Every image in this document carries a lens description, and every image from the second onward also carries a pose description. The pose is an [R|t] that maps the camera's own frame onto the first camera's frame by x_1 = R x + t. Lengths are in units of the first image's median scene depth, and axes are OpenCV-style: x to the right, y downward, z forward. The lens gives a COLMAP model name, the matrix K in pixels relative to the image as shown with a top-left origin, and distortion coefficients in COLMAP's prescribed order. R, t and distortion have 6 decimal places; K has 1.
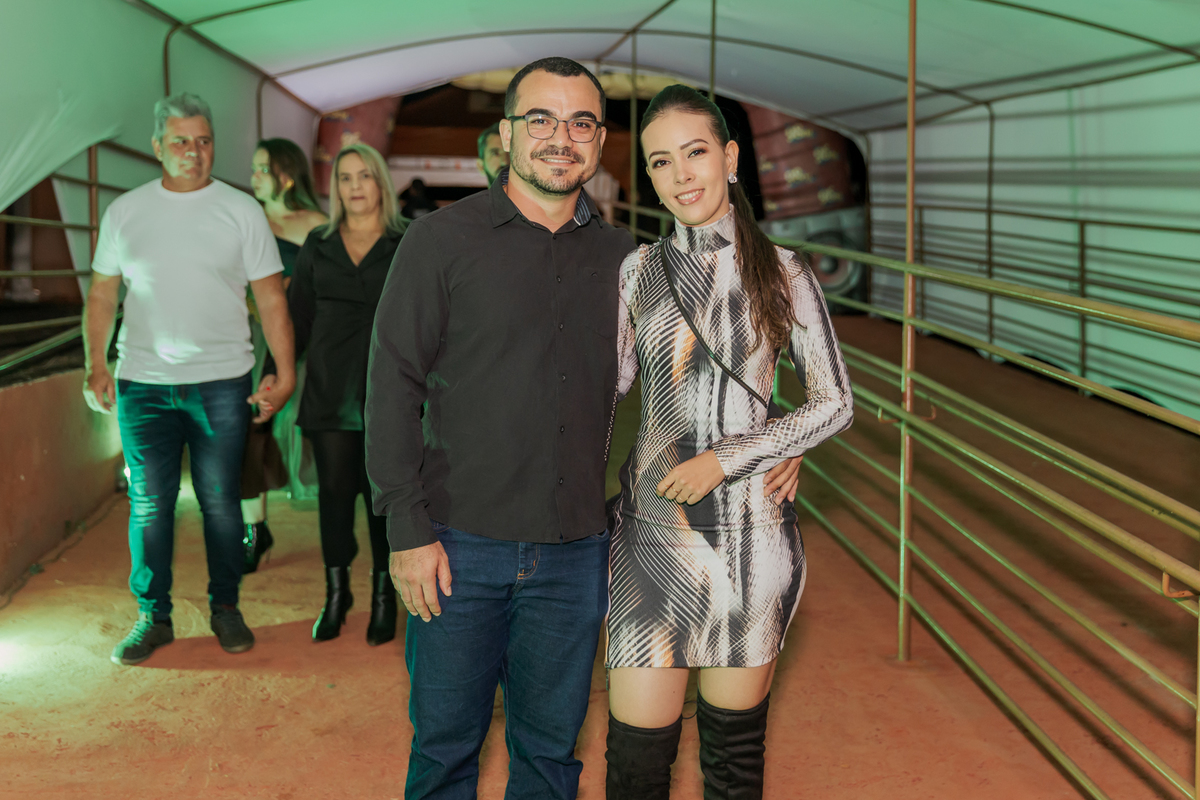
lens RADIAL K [[1334.9, 0, 550.9], [0, 1334.9, 363.7], [0, 0, 1]] dist [0.006247, 0.000000]
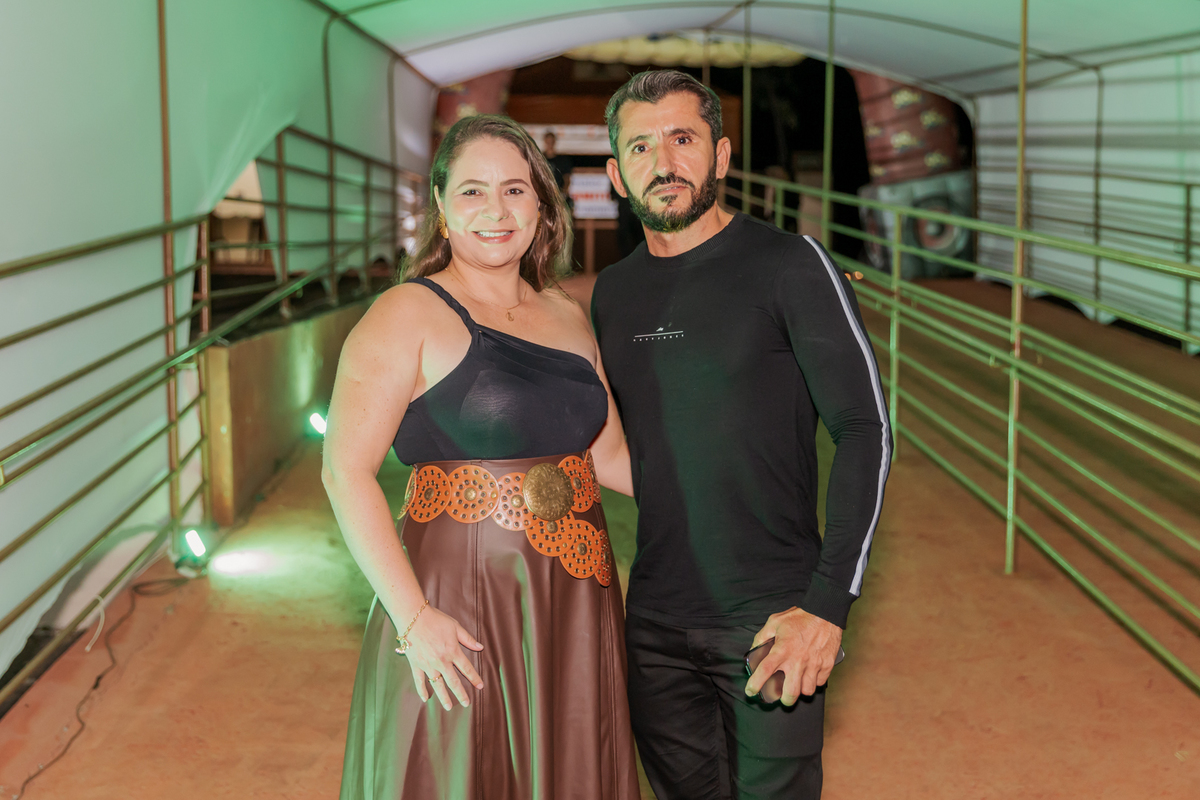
lens RADIAL K [[1393.4, 0, 544.6], [0, 1393.4, 401.7], [0, 0, 1]] dist [0.003427, 0.000000]
pose [[0.998101, -0.002082, -0.061558, -0.030064], [0.005081, 0.998805, 0.048605, 0.005466], [0.061383, -0.048826, 0.996919, -0.103570]]
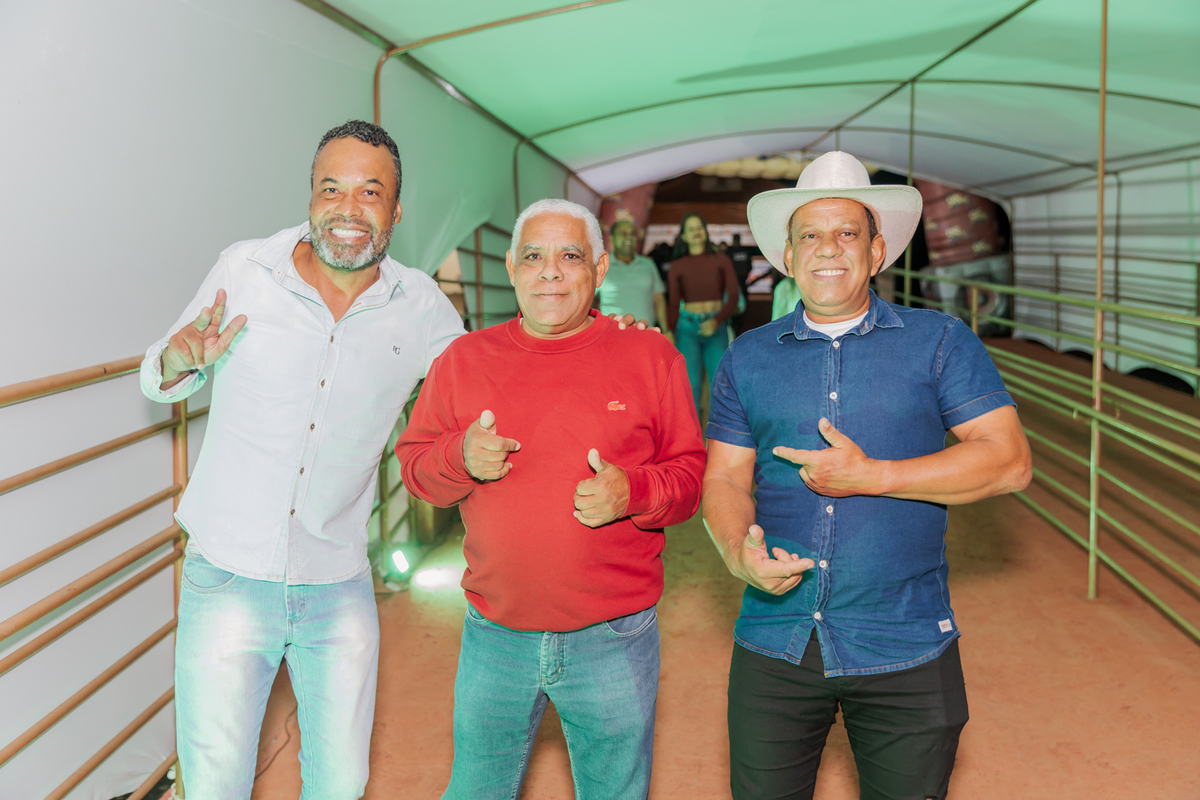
lens RADIAL K [[973.9, 0, 596.1], [0, 973.9, 398.7], [0, 0, 1]] dist [0.003756, 0.001225]
pose [[0.989830, -0.000679, -0.142254, -0.041286], [0.004367, 0.999662, 0.025613, -0.002455], [0.142189, -0.025974, 0.989499, -0.017097]]
